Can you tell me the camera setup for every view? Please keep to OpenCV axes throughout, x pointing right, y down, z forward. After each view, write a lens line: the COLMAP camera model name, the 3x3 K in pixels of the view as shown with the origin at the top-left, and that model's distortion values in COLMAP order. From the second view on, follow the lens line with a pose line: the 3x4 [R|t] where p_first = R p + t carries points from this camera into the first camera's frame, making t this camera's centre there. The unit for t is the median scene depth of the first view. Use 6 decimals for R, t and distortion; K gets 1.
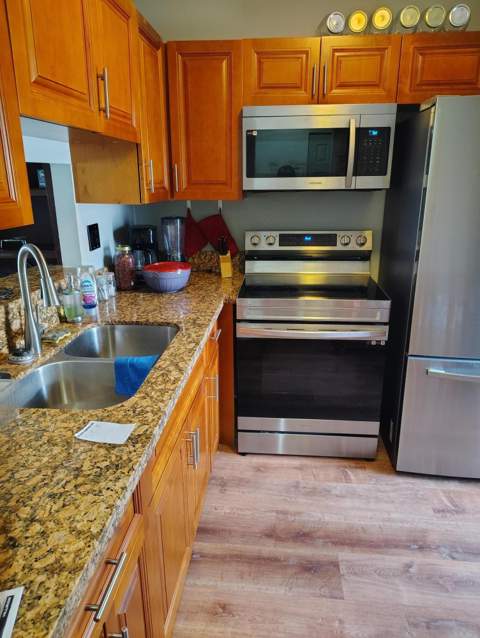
lens RADIAL K [[443.4, 0, 237.3], [0, 443.4, 322.1], [0, 0, 1]] dist [0.031596, -0.032223]
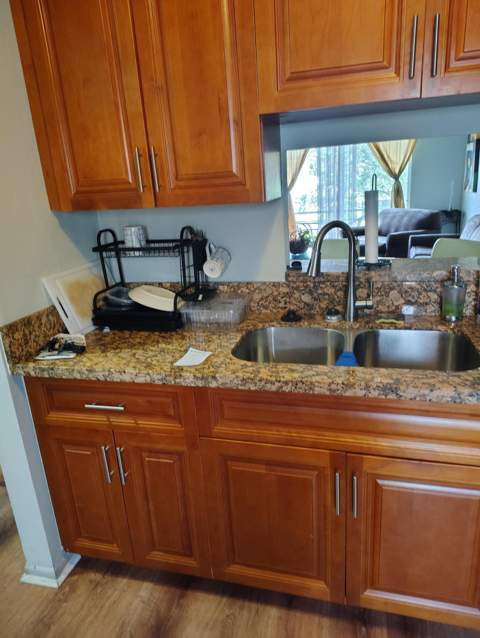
lens RADIAL K [[443.4, 0, 239.5], [0, 443.4, 315.7], [0, 0, 1]] dist [0.031596, -0.032223]
pose [[-0.161413, 0.308257, -0.937509, 0.871296], [-0.240913, 0.908918, 0.340335, -0.349254], [0.957030, 0.280793, -0.072448, 1.147087]]
